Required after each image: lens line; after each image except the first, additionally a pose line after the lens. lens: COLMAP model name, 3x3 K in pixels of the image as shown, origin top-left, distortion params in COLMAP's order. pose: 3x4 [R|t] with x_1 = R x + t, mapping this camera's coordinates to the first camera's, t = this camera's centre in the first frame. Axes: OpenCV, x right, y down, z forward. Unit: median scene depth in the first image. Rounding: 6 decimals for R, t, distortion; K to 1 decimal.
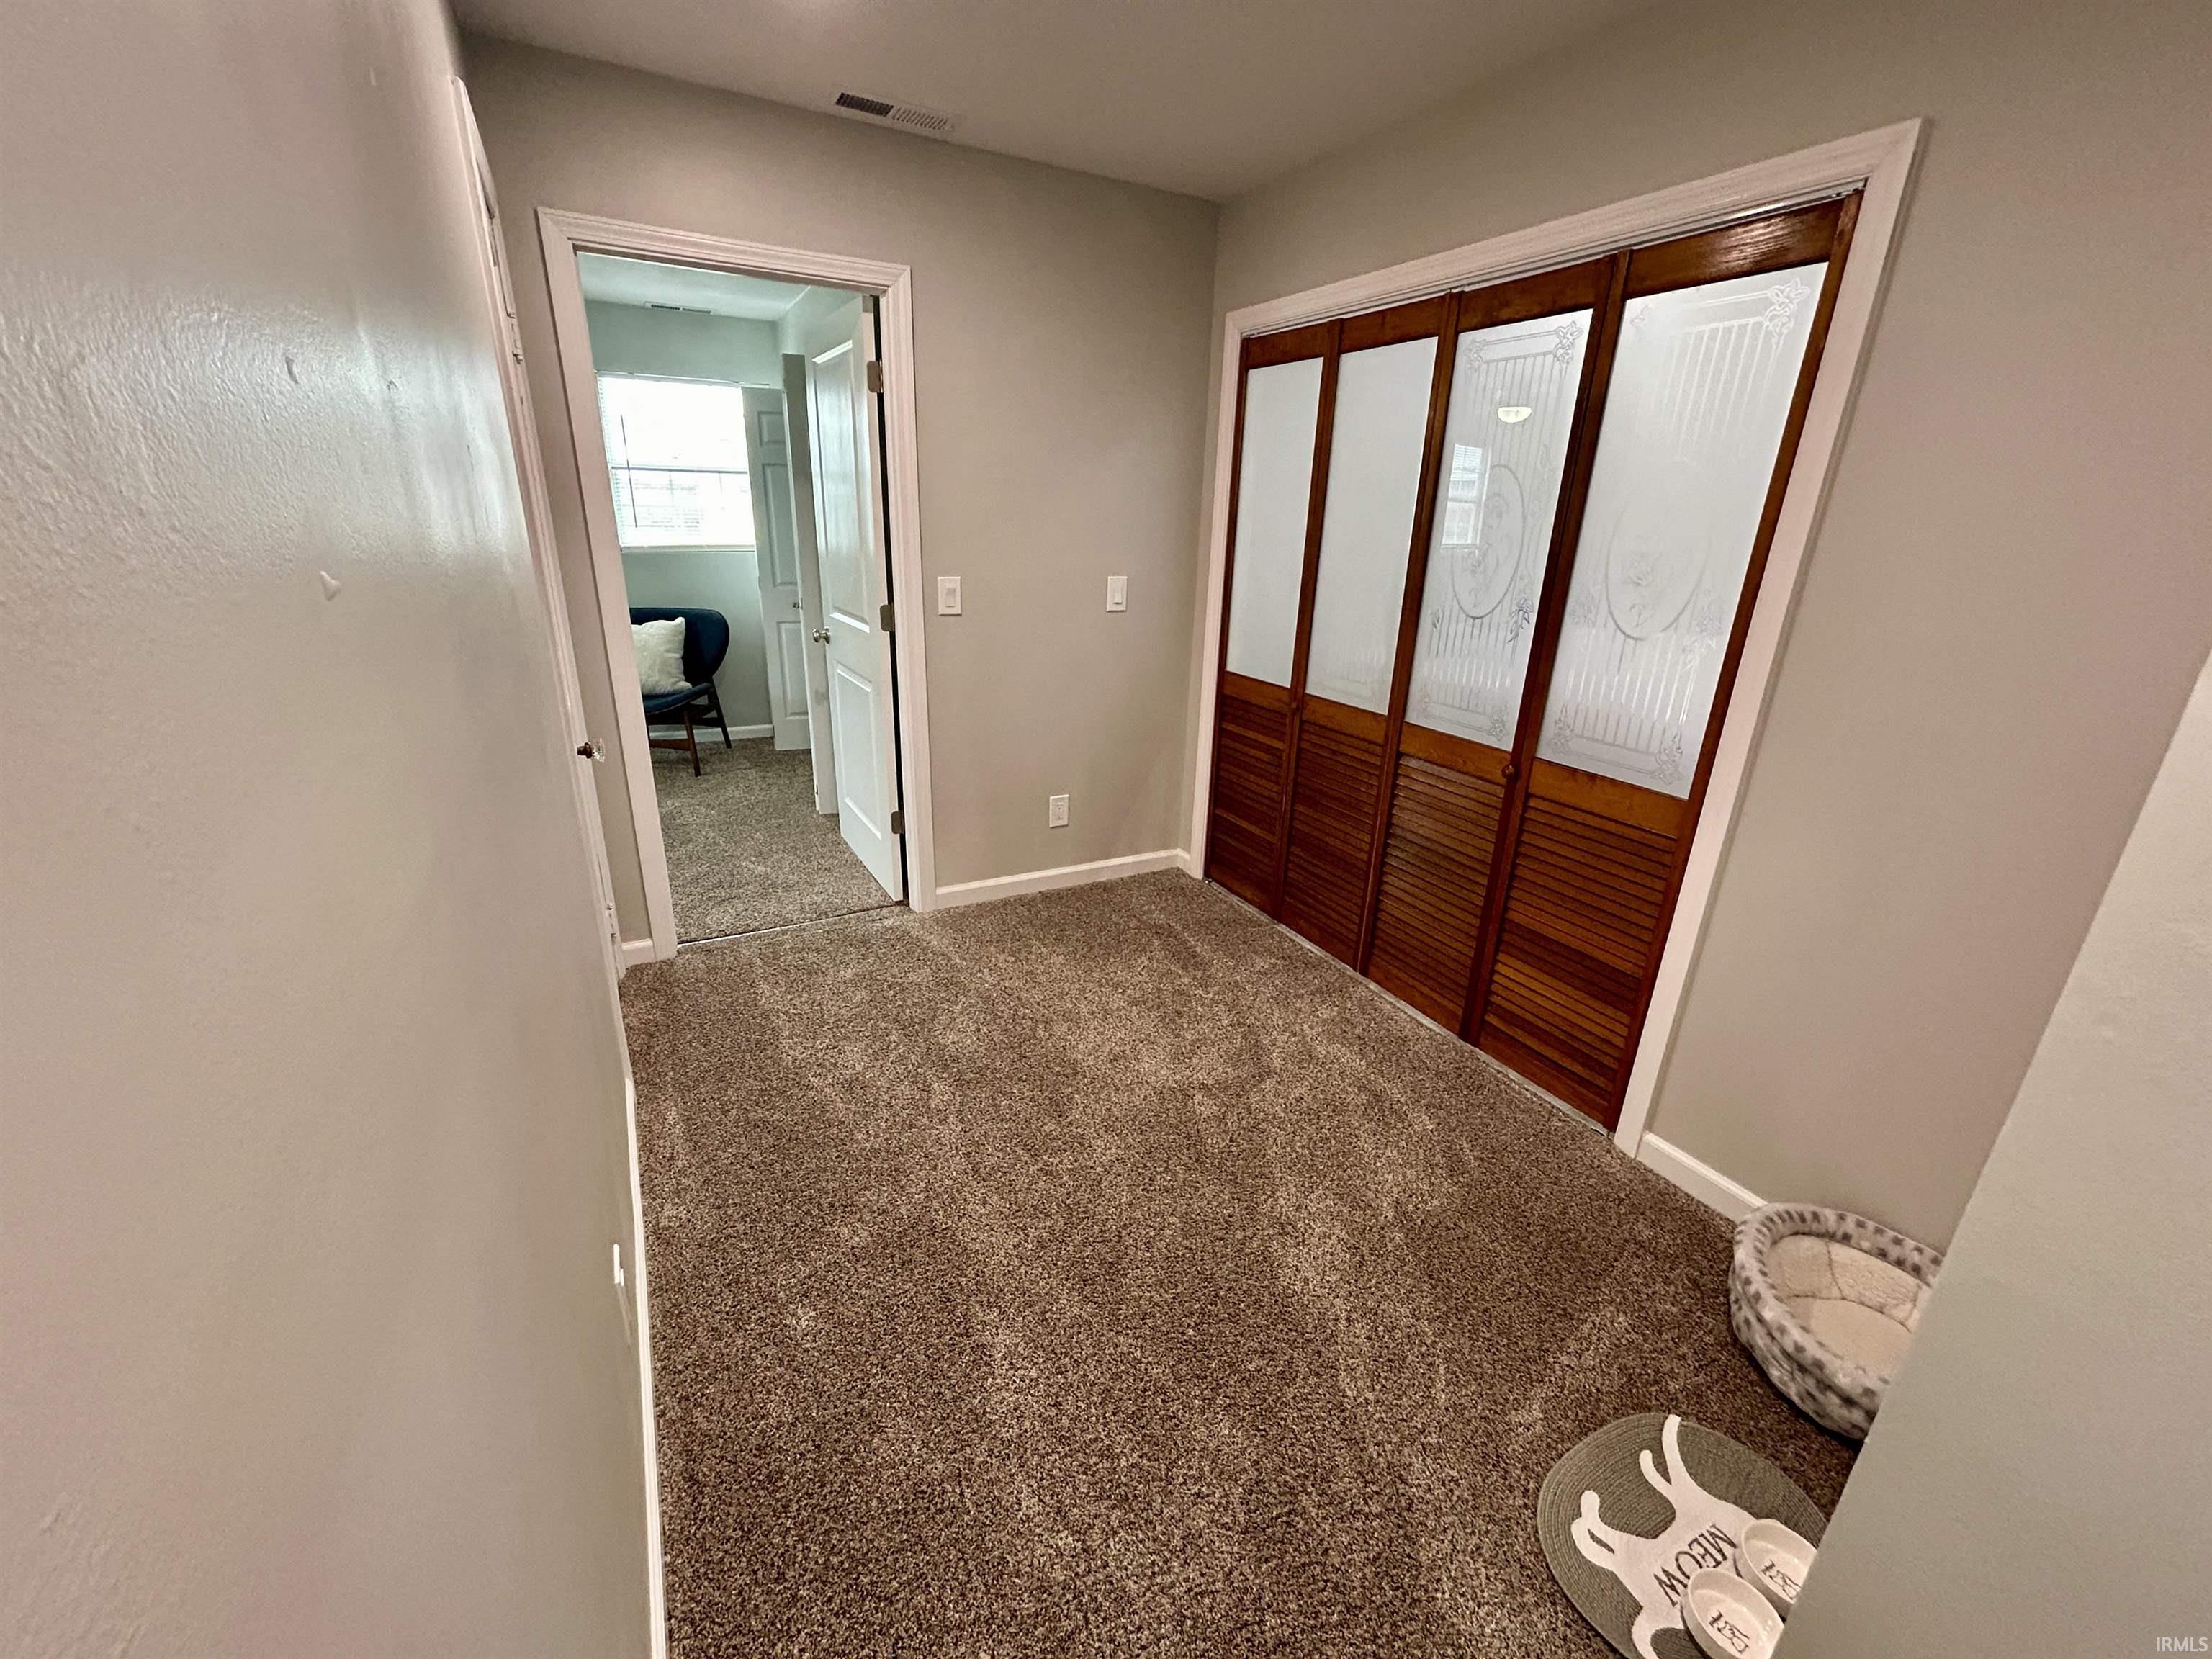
lens RADIAL K [[886.4, 0, 1110.8], [0, 886.4, 819.0], [0, 0, 1]] dist [-0.003802, -0.000183]
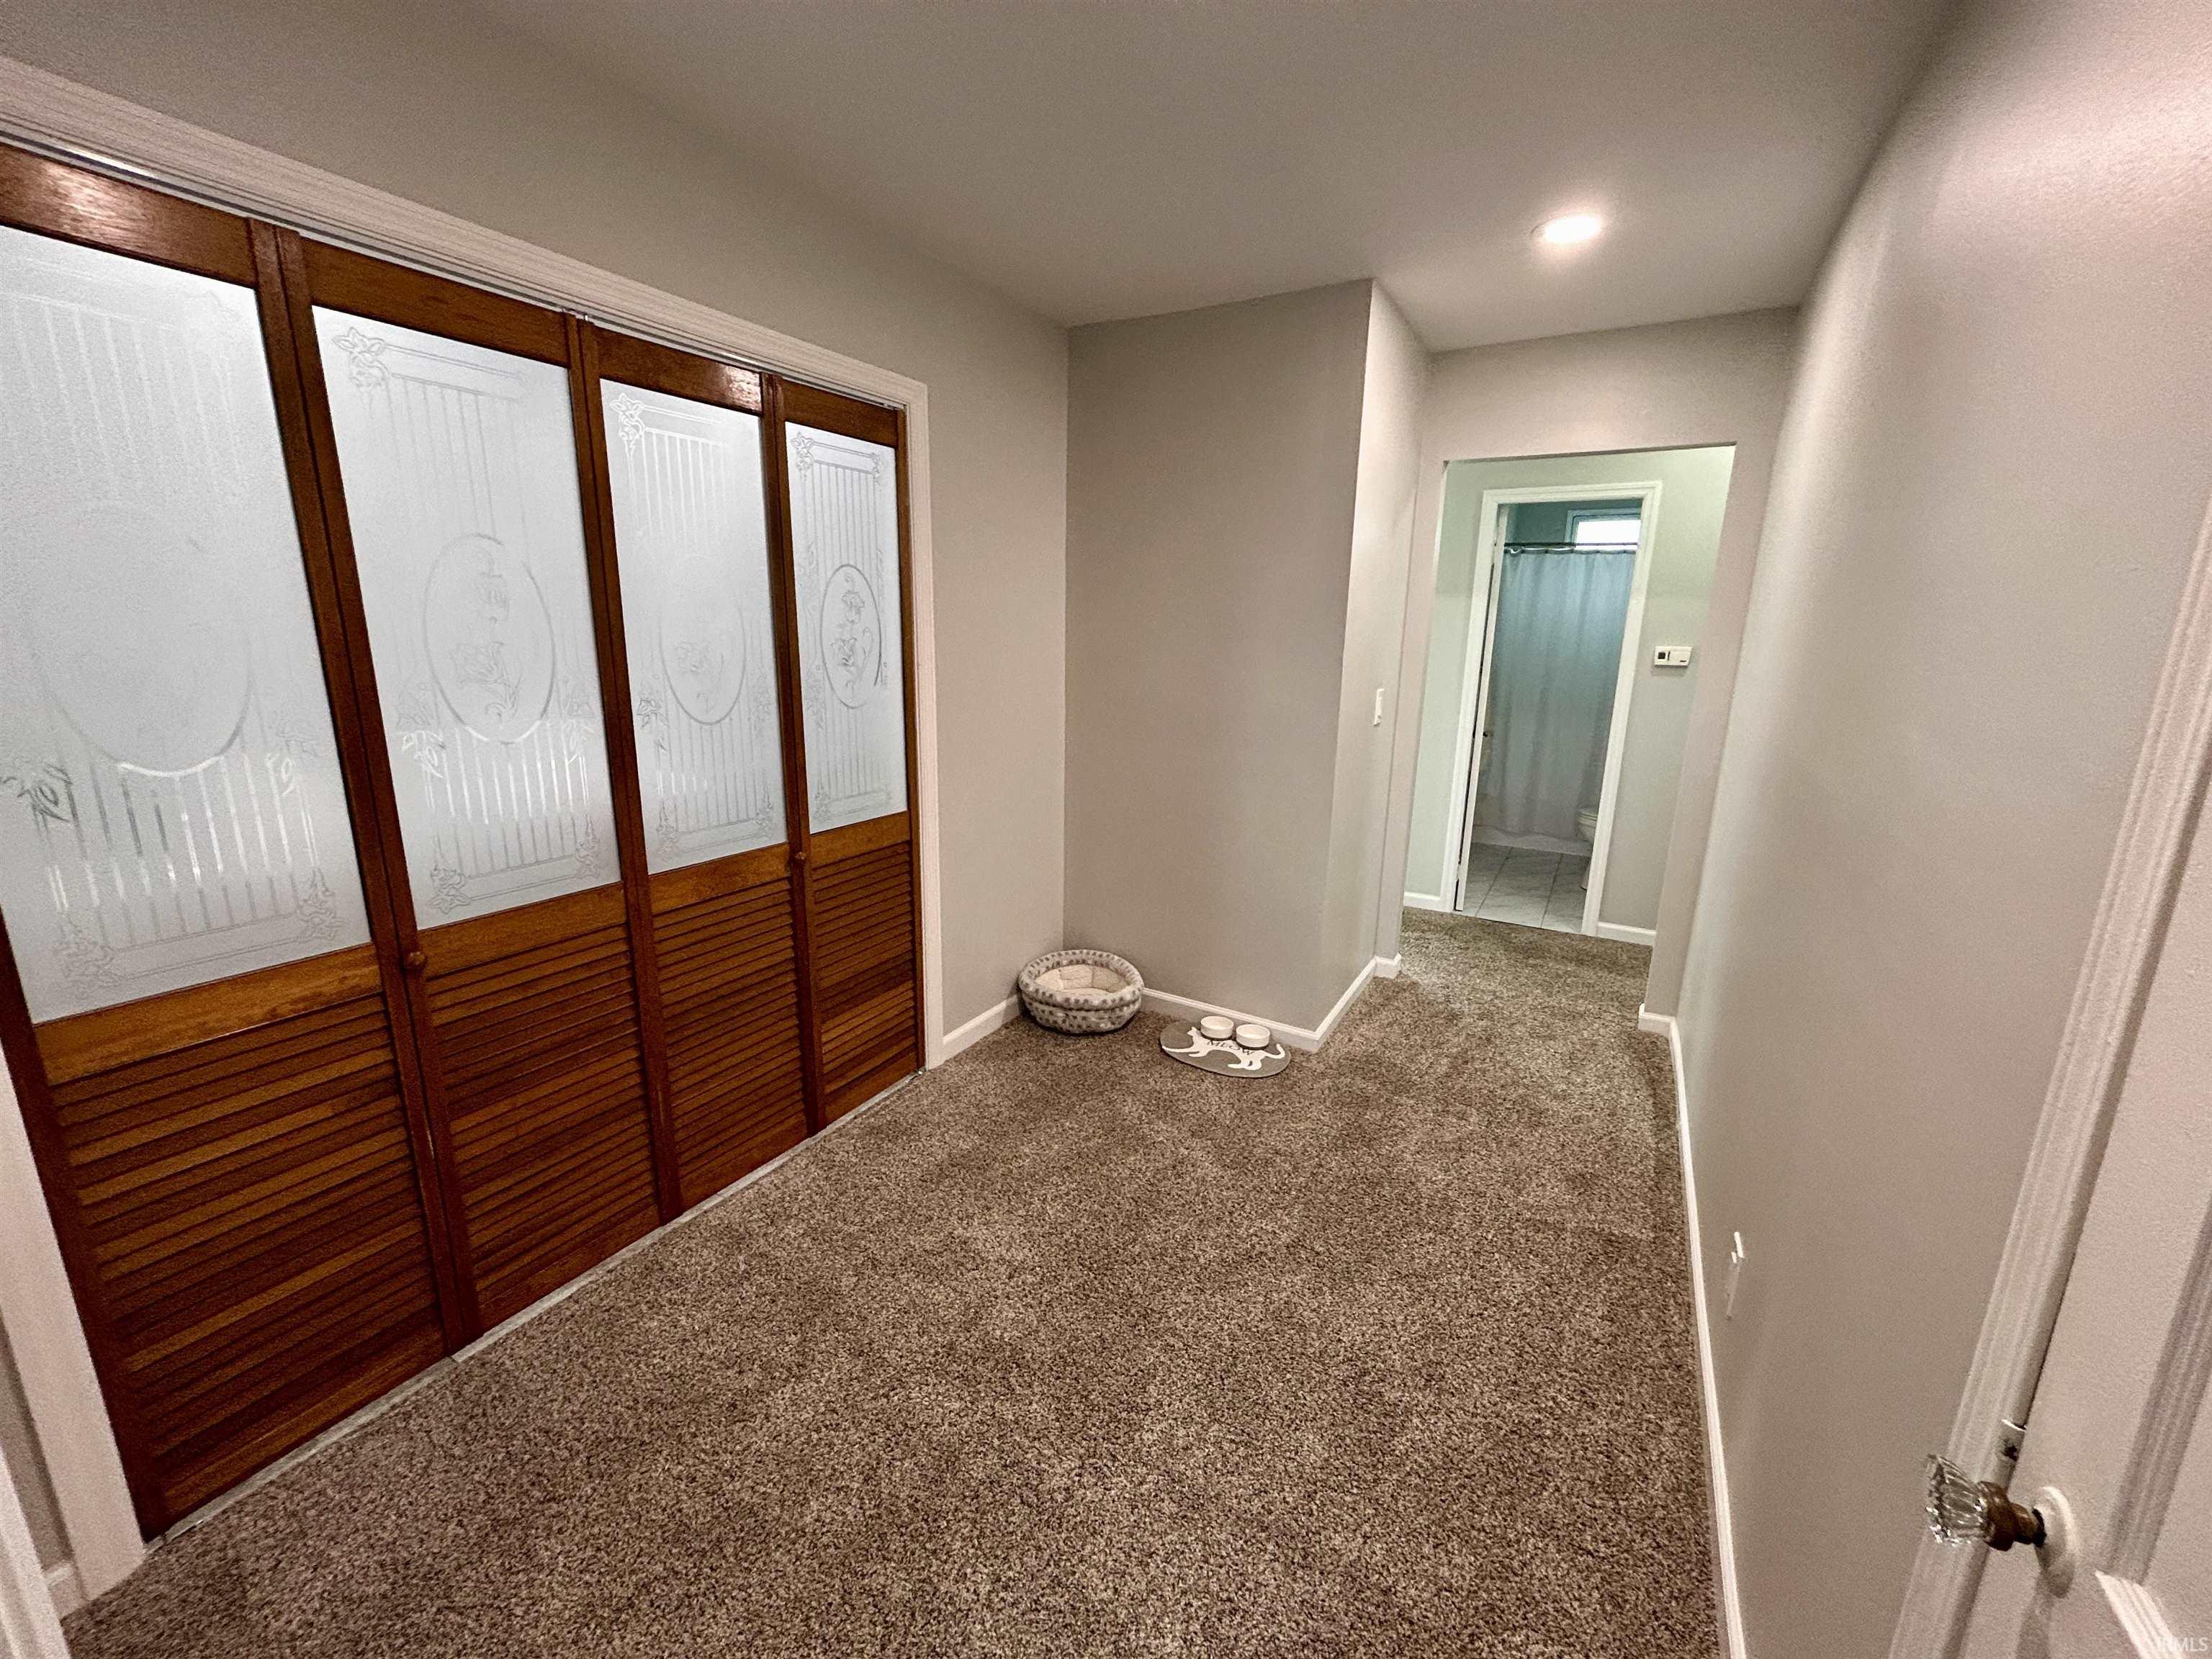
lens RADIAL K [[886.4, 0, 1112.7], [0, 886.4, 831.8], [0, 0, 1]] dist [-0.003802, -0.000183]
pose [[-0.523277, -0.234787, 0.819180, -0.539246], [0.248409, 0.877519, 0.410186, -0.393938], [-0.815153, 0.418133, -0.400863, 1.071384]]
